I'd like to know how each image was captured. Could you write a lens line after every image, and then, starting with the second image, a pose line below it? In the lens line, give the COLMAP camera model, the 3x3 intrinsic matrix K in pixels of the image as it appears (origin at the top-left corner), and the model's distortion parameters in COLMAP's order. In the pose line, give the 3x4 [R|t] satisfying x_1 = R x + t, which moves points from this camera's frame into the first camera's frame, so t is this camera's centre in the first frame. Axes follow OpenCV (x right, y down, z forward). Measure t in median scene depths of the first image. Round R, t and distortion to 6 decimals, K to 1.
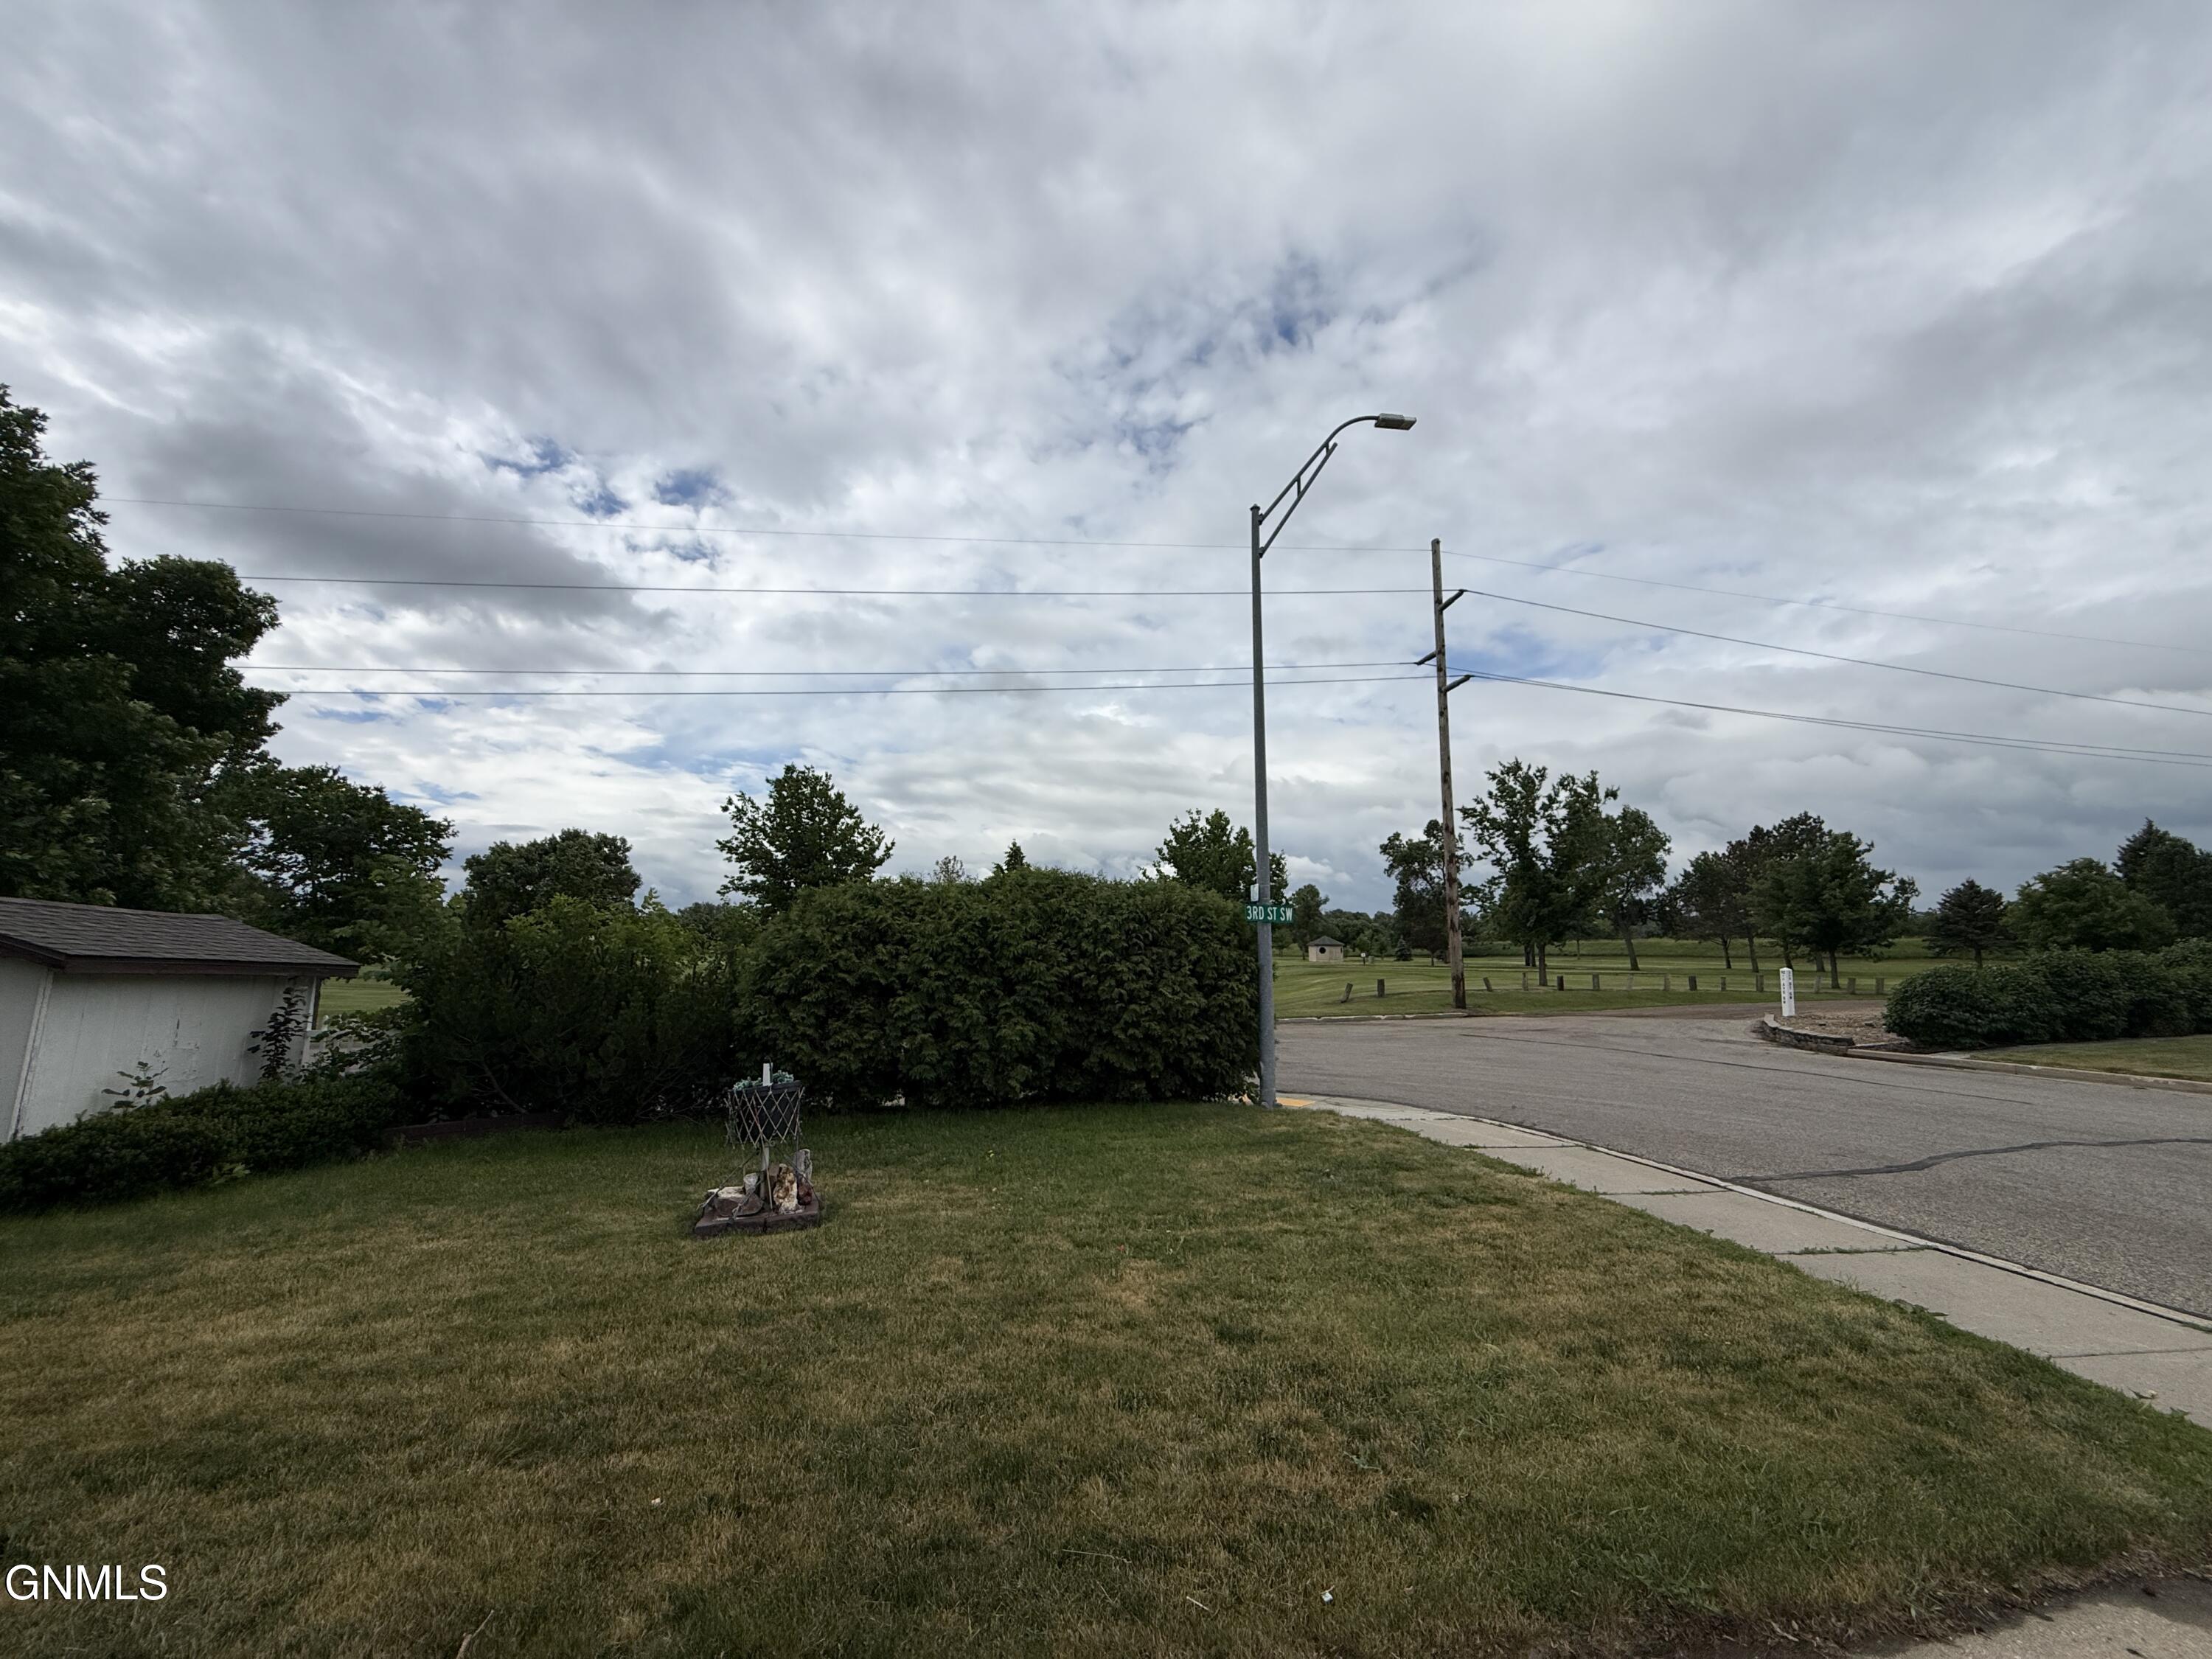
lens RADIAL K [[876.7, 0, 1106.0], [0, 876.7, 829.5], [0, 0, 1]] dist [-0.000855, 0.001056]
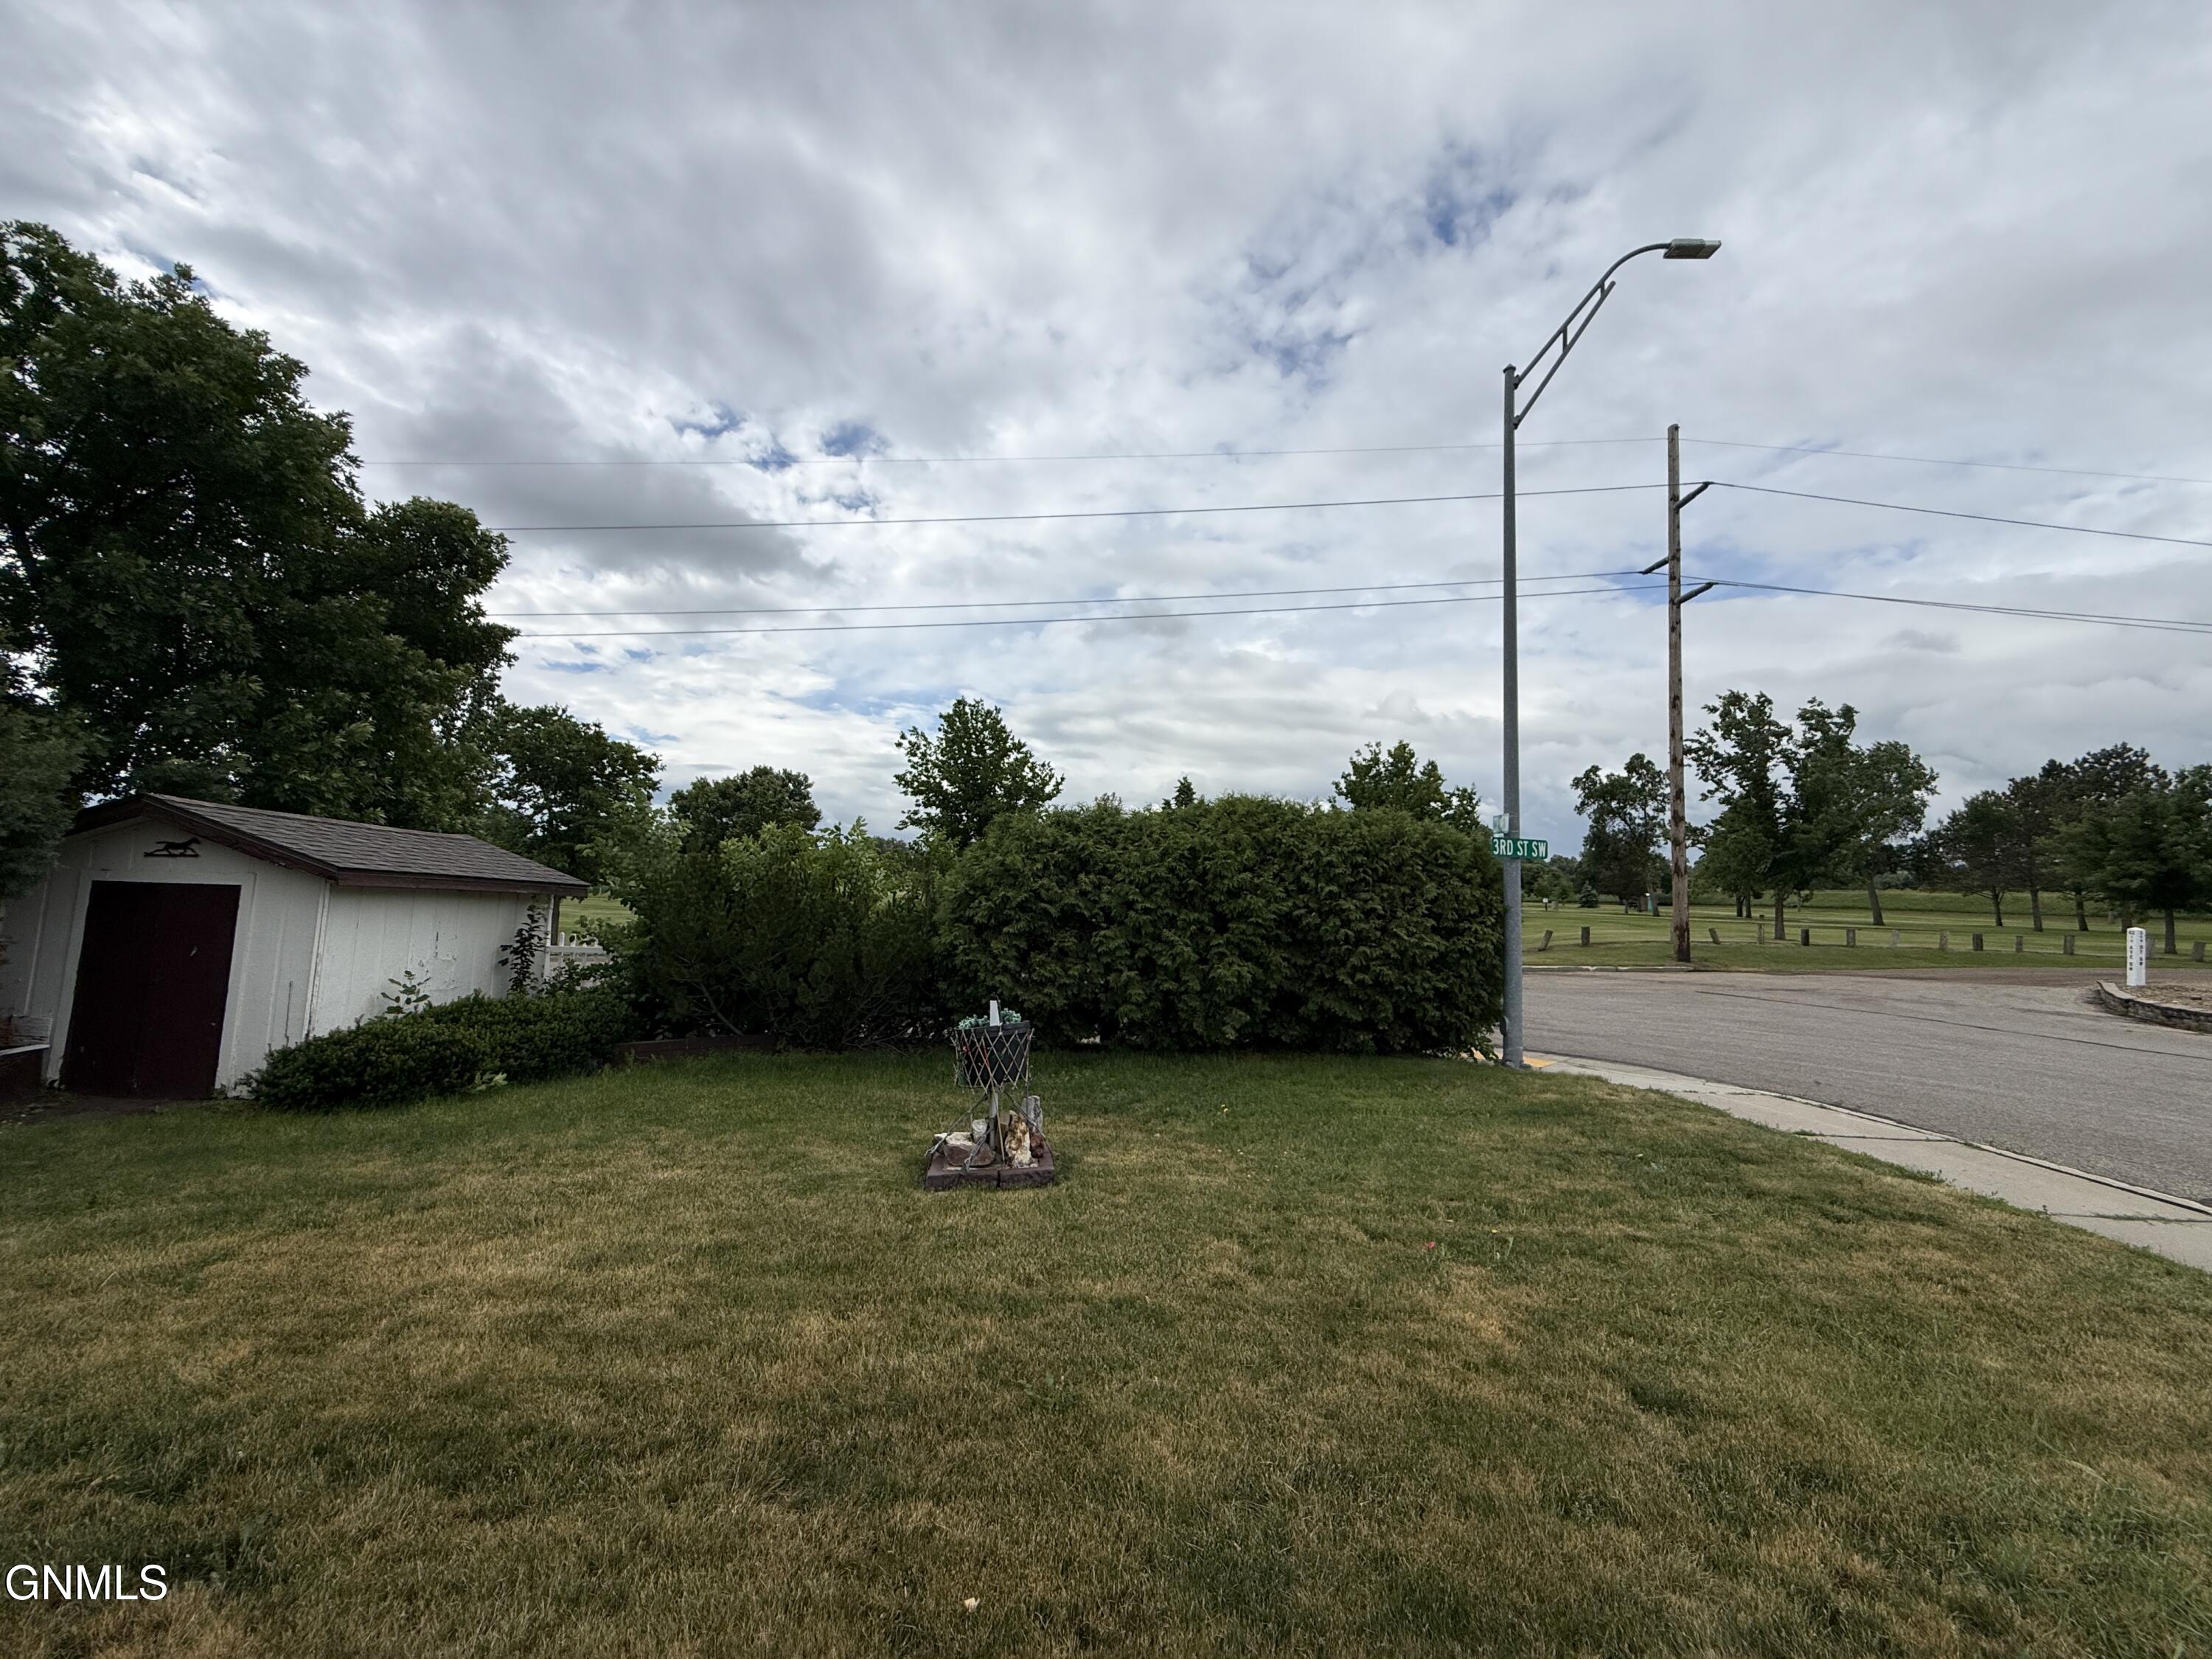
lens RADIAL K [[874.4, 0, 1106.0], [0, 874.4, 829.5], [0, 0, 1]] dist [-0.000340, -0.000078]
pose [[0.985794, 0.010591, -0.167623, -0.076925], [0.001151, 0.997560, 0.069798, 0.018292], [0.167954, -0.069000, 0.983377, 0.092440]]
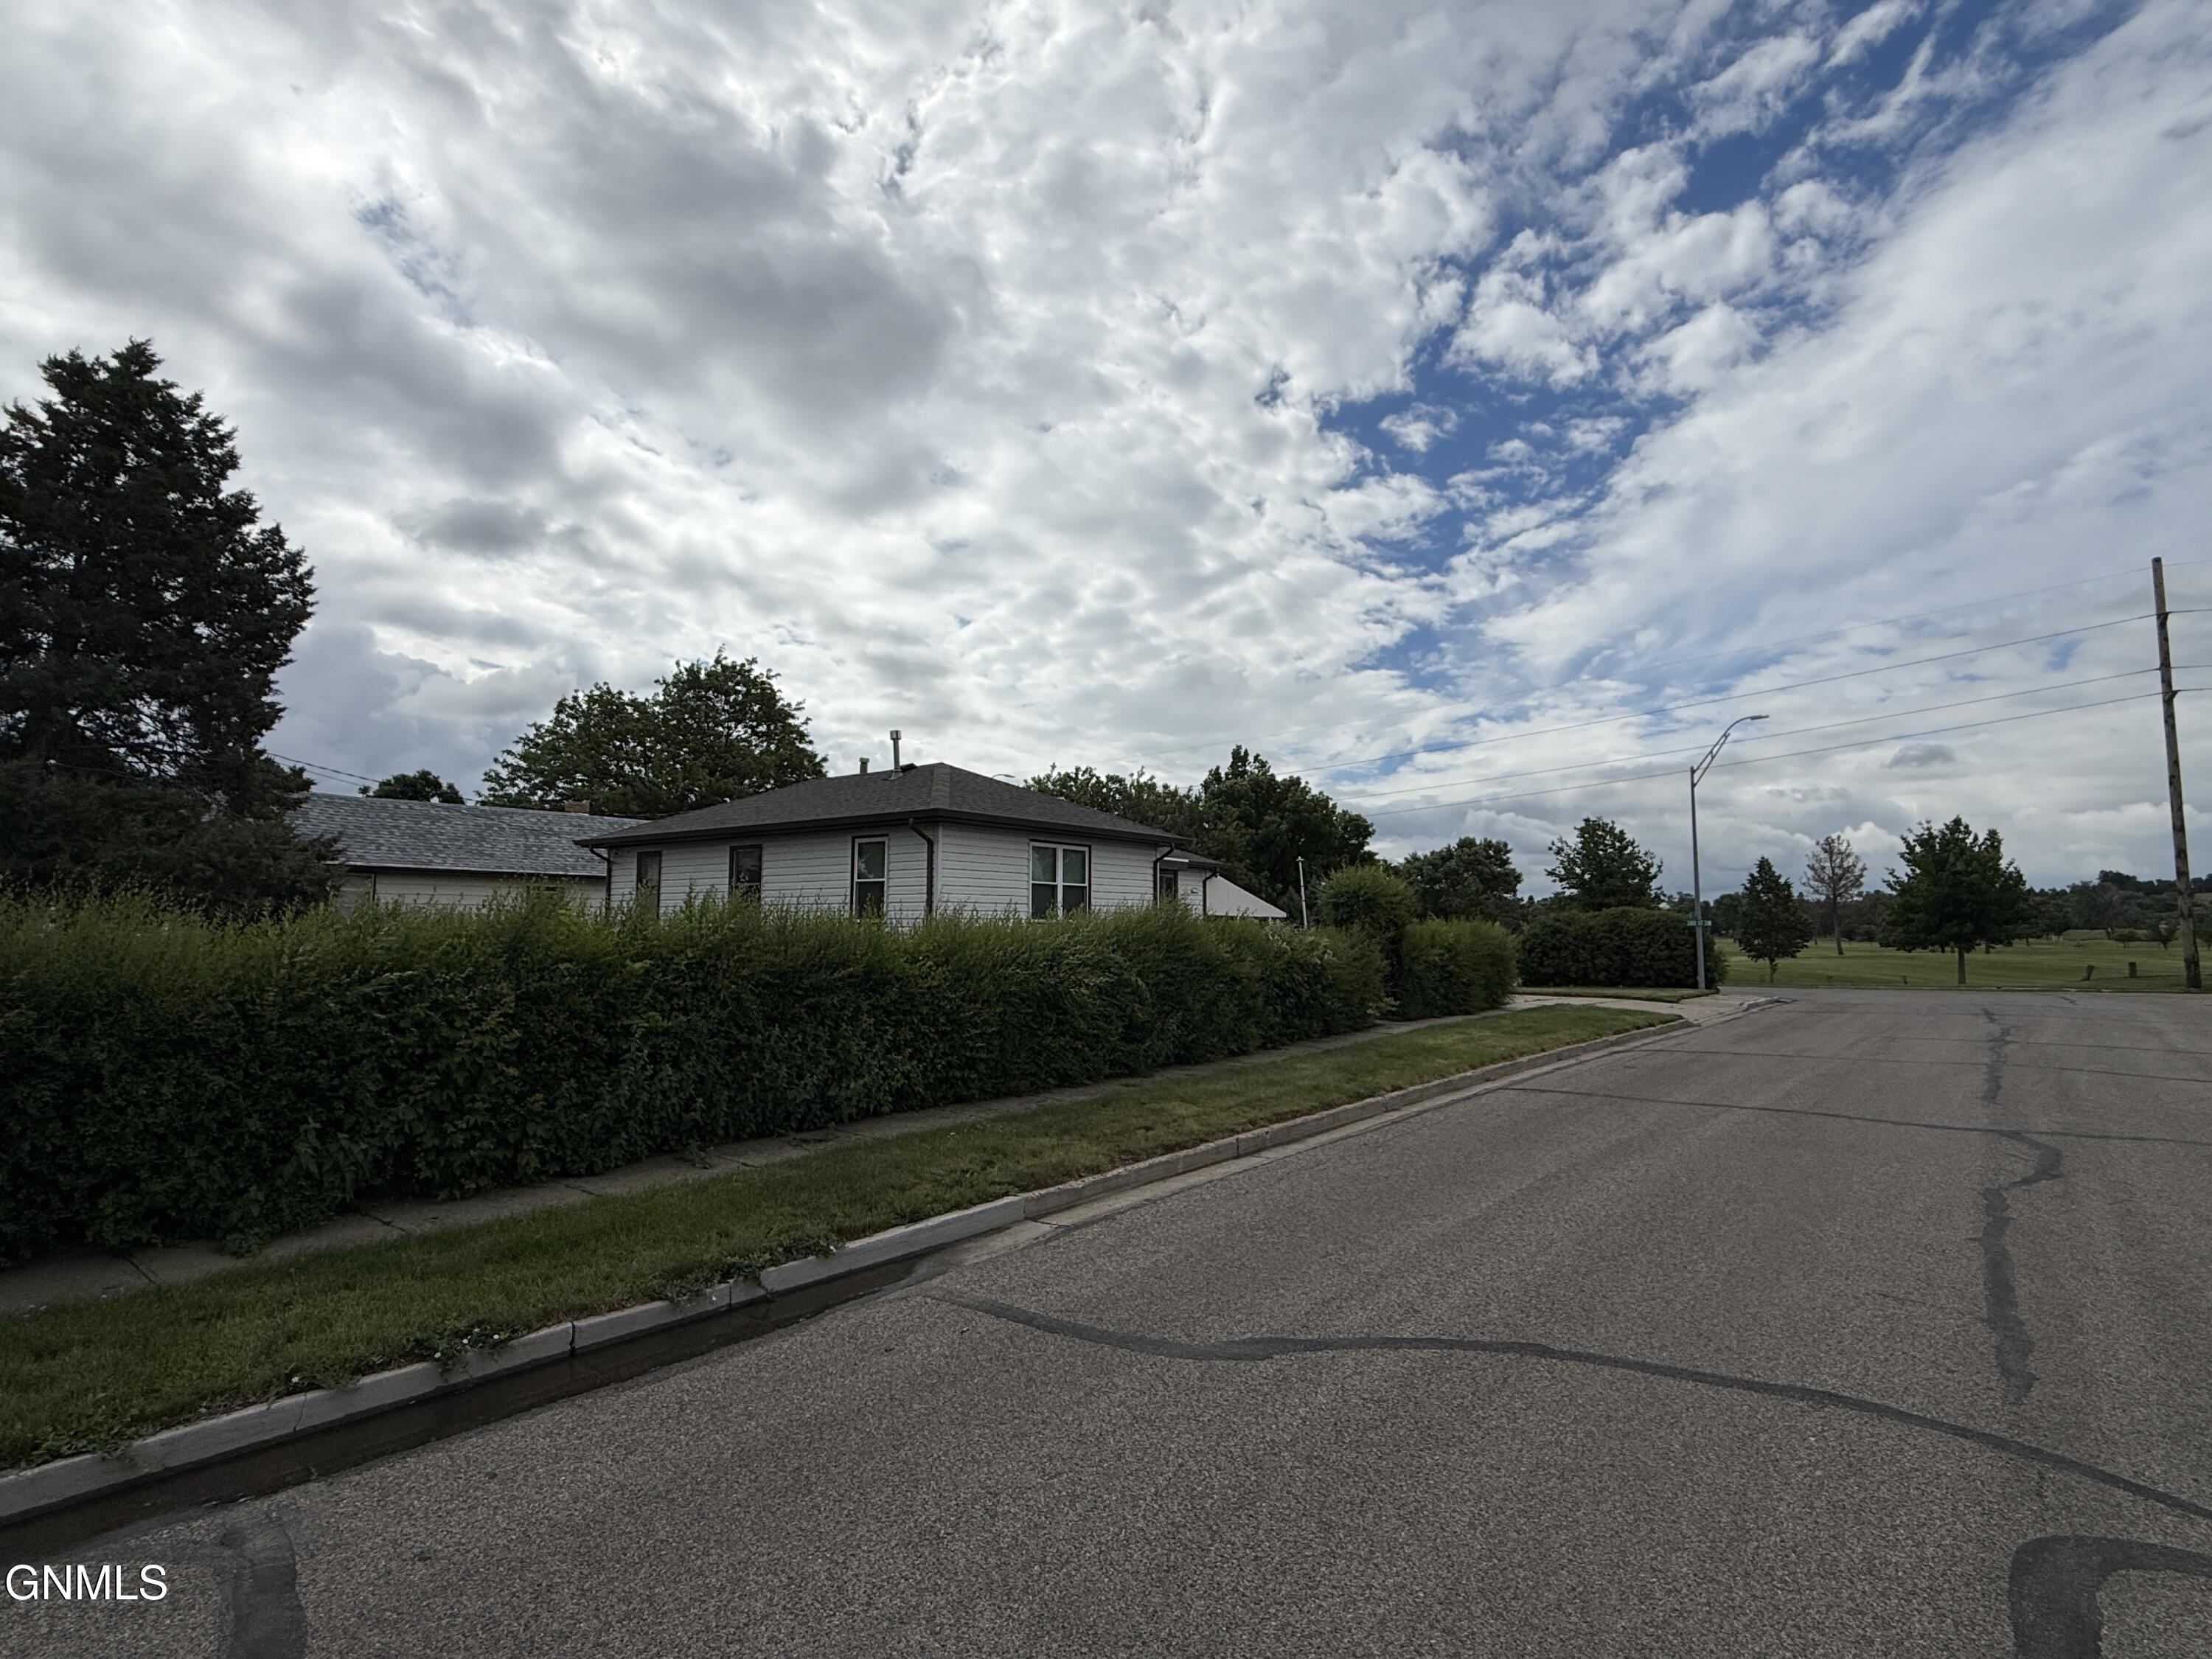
lens RADIAL K [[1085.5, 0, 1106.0], [0, 1085.5, 829.5], [0, 0, 1]] dist [-0.001872, -0.000978]
pose [[0.646261, -0.075680, -0.759354, 1.735520], [0.104519, 0.994471, -0.010160, -0.389954], [0.755925, -0.072801, 0.650598, -2.845261]]
